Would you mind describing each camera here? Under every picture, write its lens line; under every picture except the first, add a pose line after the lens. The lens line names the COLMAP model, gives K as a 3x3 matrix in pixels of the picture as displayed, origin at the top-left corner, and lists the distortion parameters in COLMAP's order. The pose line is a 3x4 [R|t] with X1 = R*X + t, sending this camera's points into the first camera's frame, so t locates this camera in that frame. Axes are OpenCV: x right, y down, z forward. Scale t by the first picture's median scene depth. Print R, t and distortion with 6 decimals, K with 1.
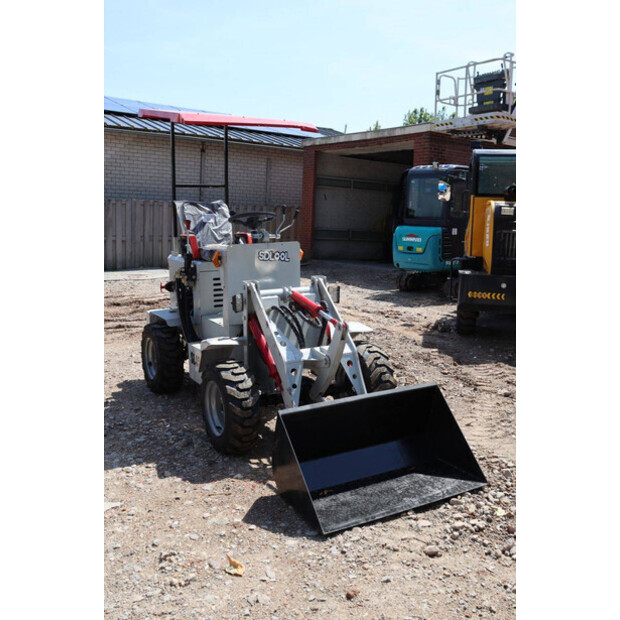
lens RADIAL K [[629.2, 0, 310.0], [0, 629.2, 310.0], [0, 0, 1]] dist [-0.069227, 0.007193]
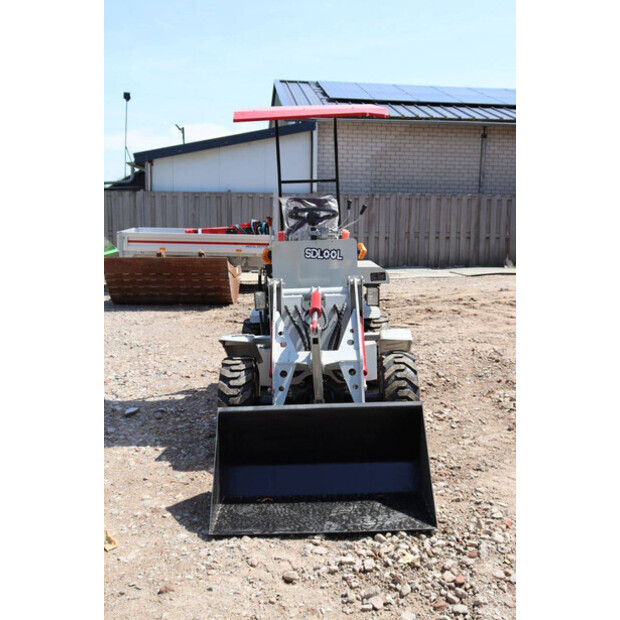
lens RADIAL K [[701.9, 0, 310.0], [0, 701.9, 310.0], [0, 0, 1]] dist [-0.024884, 0.005379]
pose [[0.864652, 0.051283, -0.499747, 0.523297], [-0.054933, 0.998462, 0.007416, -0.009222], [0.499359, 0.021040, 0.866139, 0.085188]]
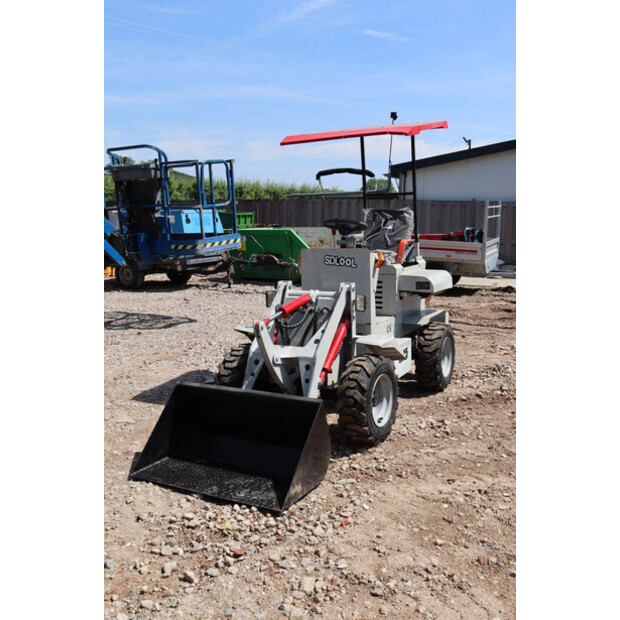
lens RADIAL K [[654.4, 0, 310.0], [0, 654.4, 310.0], [0, 0, 1]] dist [-0.066062, 0.008002]
pose [[0.518149, 0.110794, -0.848084, 0.969323], [-0.122135, 0.990997, 0.054844, -0.067154], [0.846525, 0.075164, 0.527016, 0.444271]]
